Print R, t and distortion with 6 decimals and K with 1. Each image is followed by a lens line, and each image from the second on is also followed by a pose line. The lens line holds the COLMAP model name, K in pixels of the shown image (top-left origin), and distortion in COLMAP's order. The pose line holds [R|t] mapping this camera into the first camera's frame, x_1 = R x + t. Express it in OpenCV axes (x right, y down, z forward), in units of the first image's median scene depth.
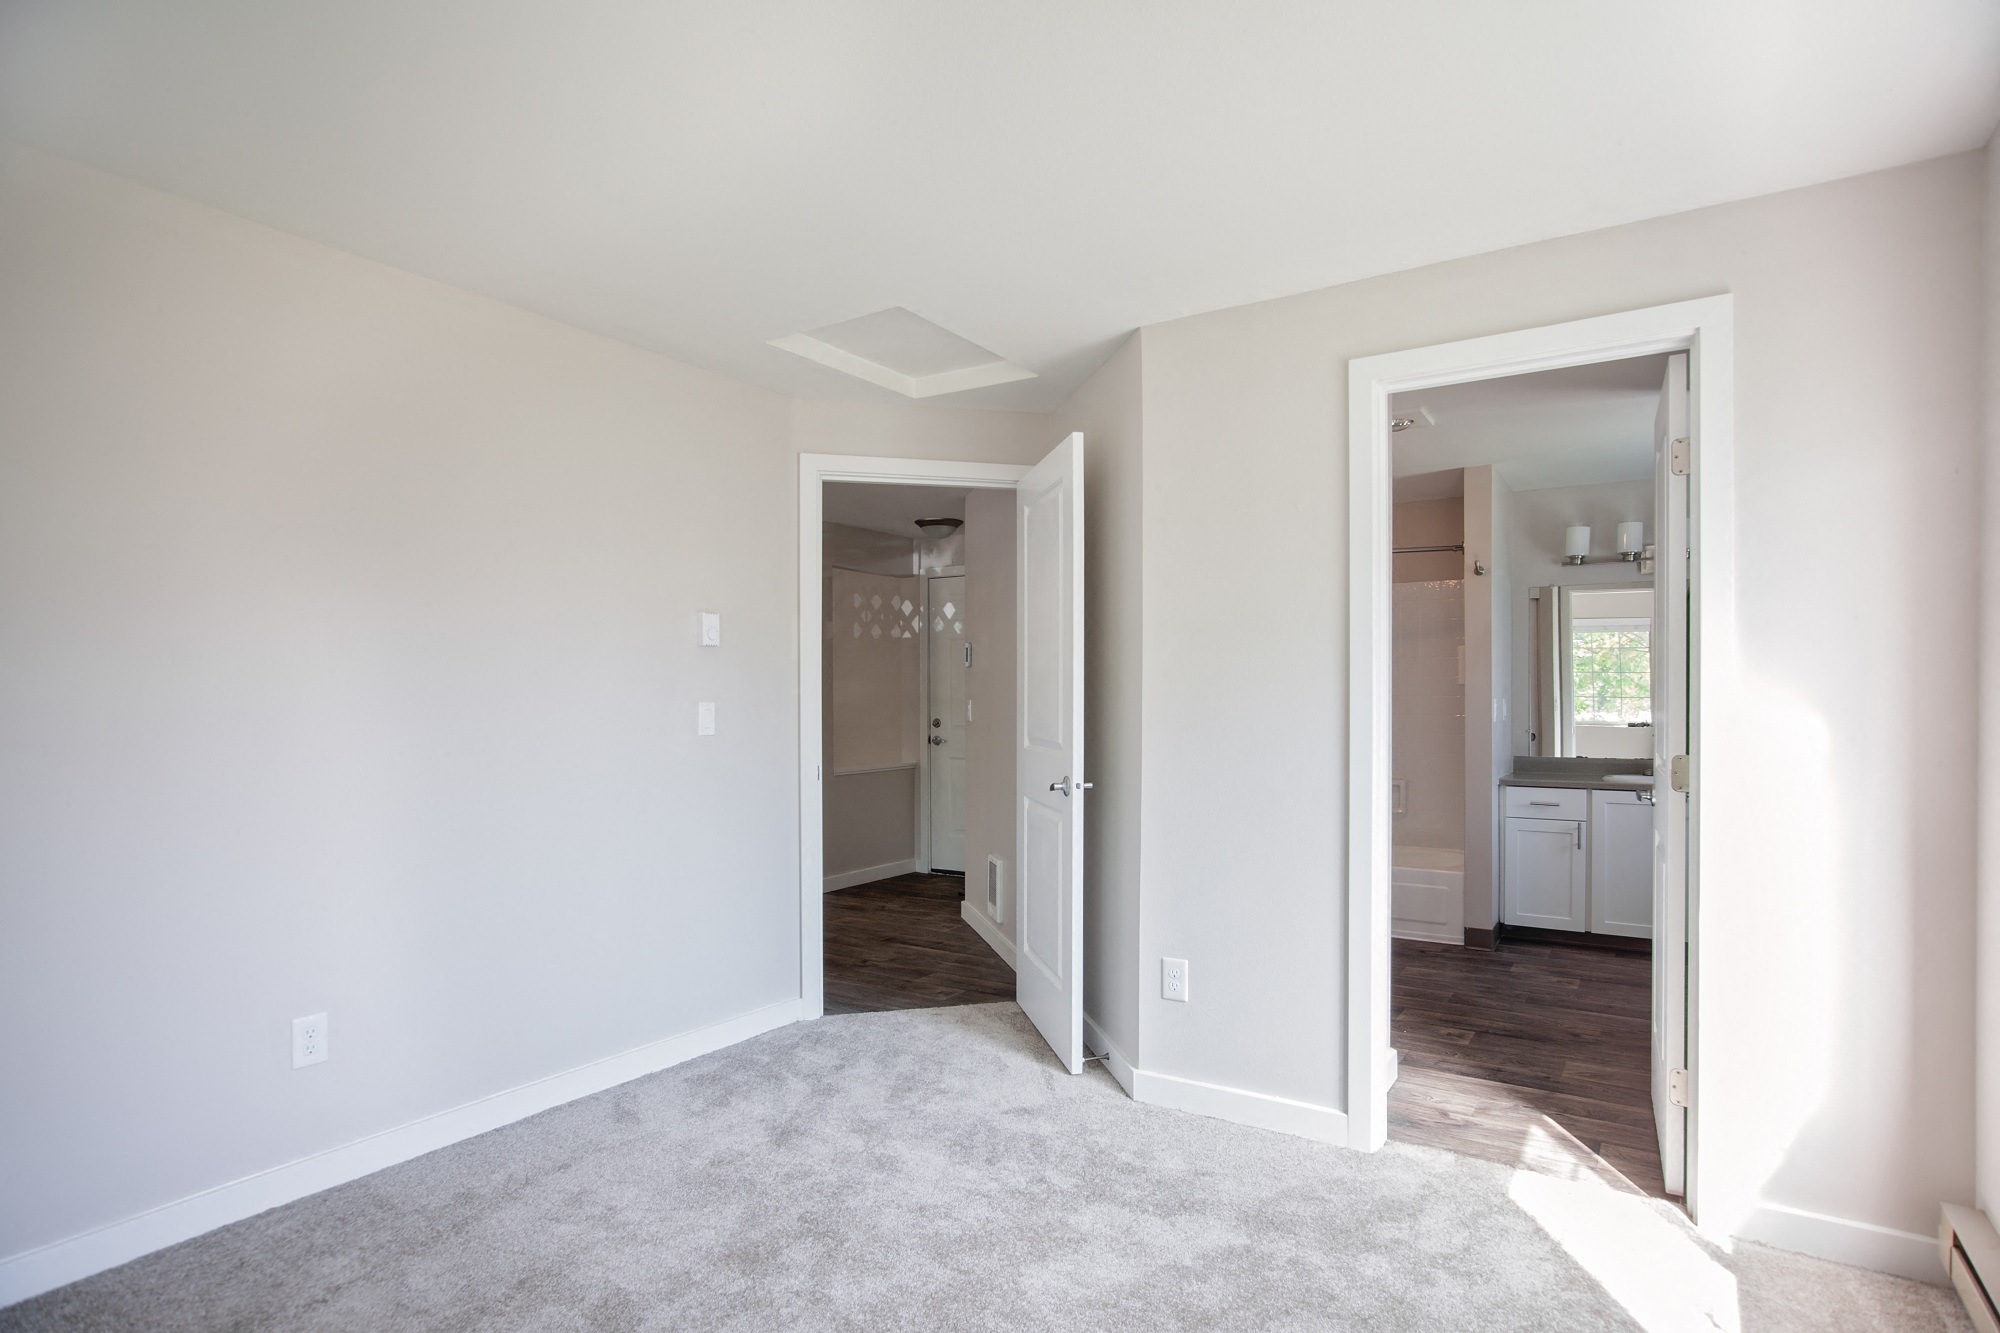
lens RADIAL K [[986.2, 0, 1013.7], [0, 986.2, 677.4], [0, 0, 1]] dist [0.028762, 0.000707]
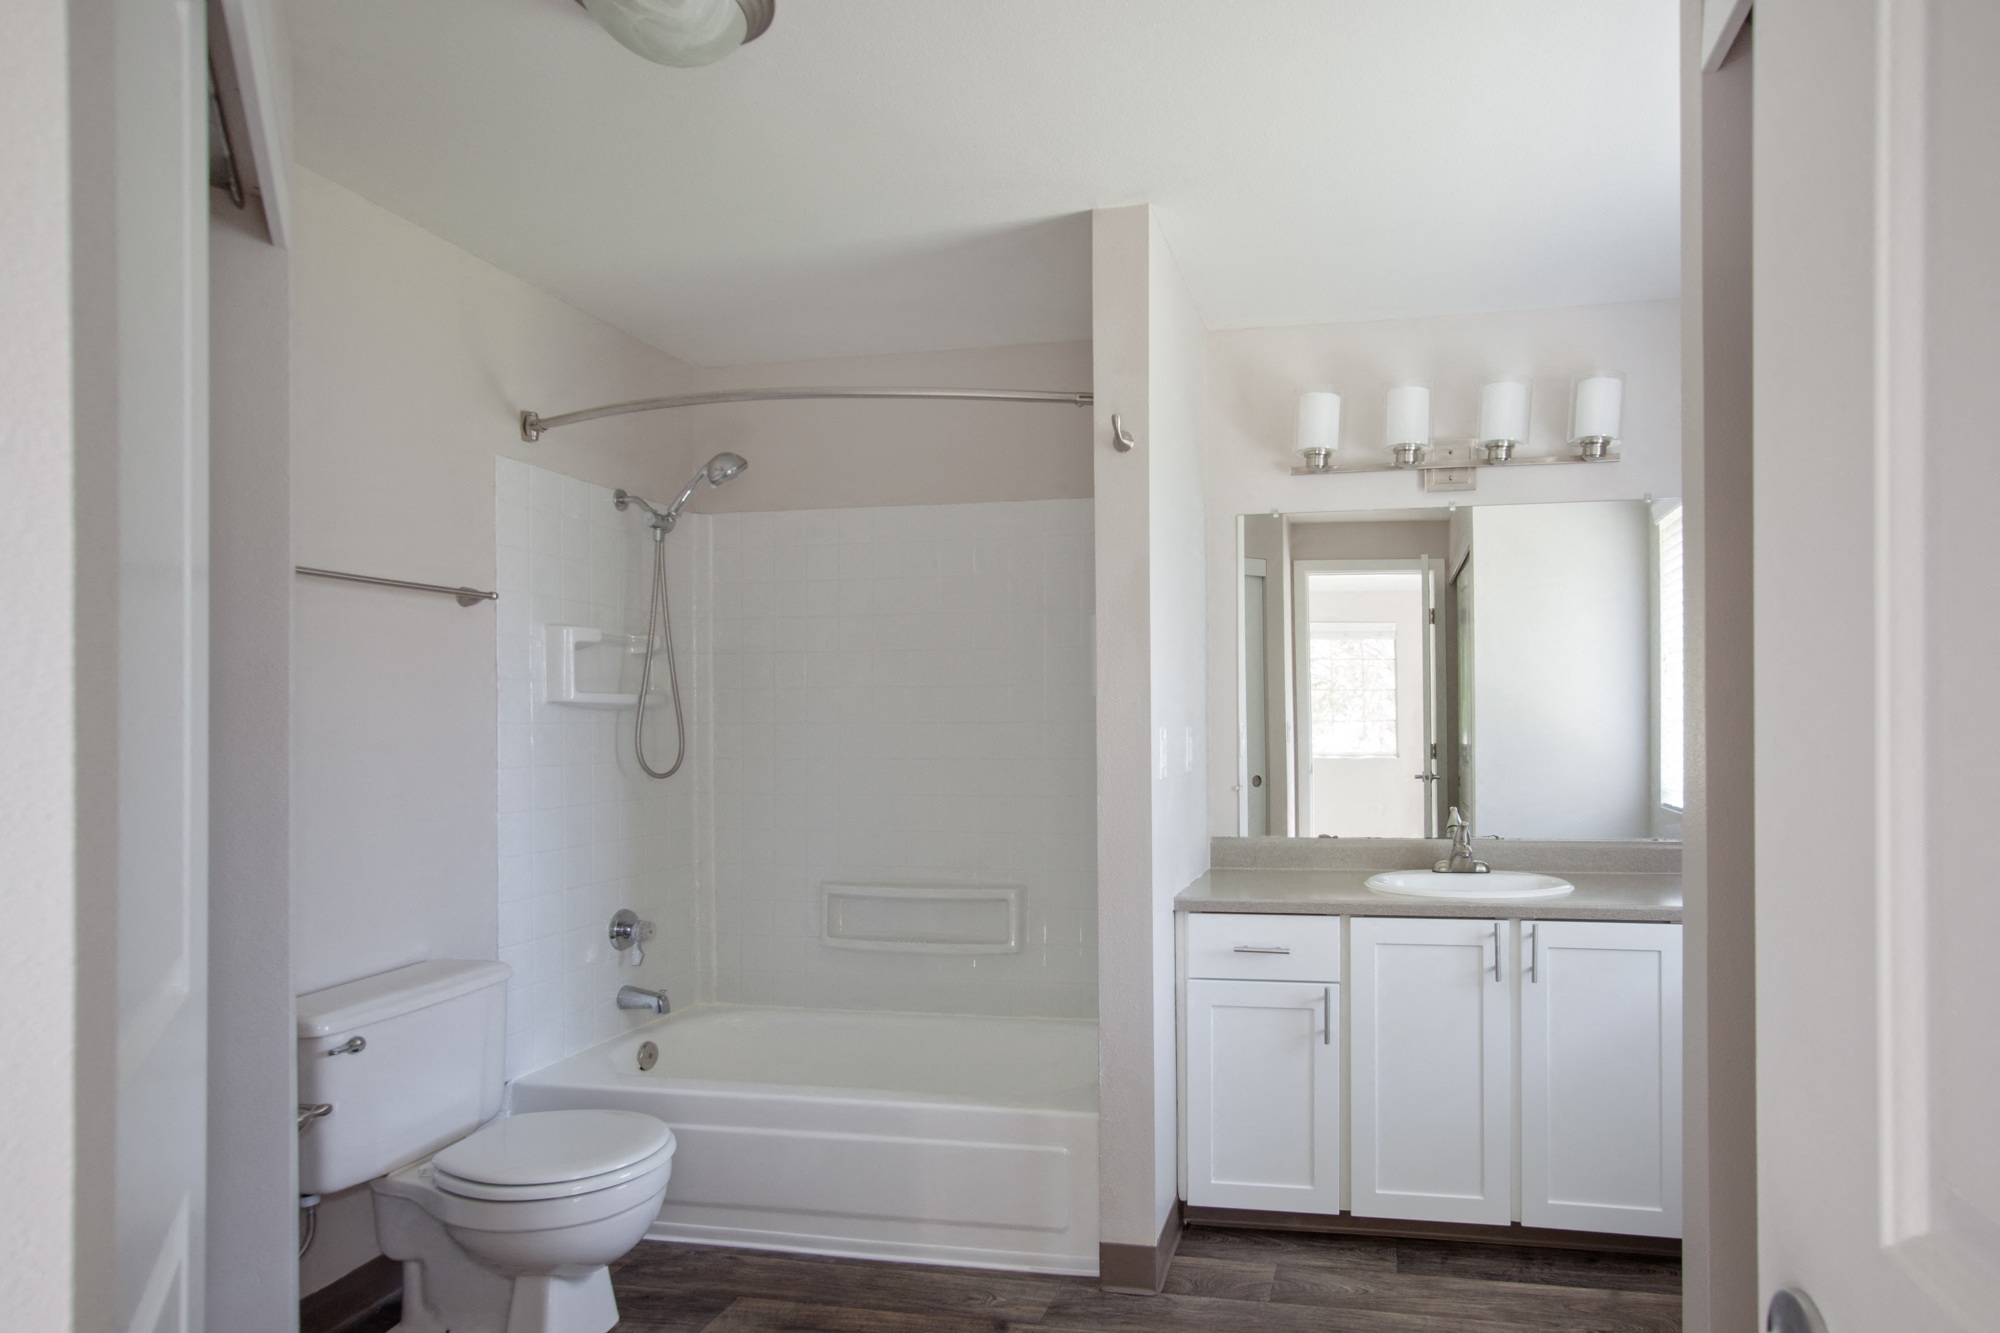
lens RADIAL K [[986.2, 0, 1013.7], [0, 986.2, 677.4], [0, 0, 1]] dist [0.028762, 0.000707]
pose [[0.975800, 0.005679, 0.218589, 0.308082], [-0.000352, 0.999702, -0.024399, 0.008836], [-0.218663, 0.023732, 0.975512, 0.550420]]
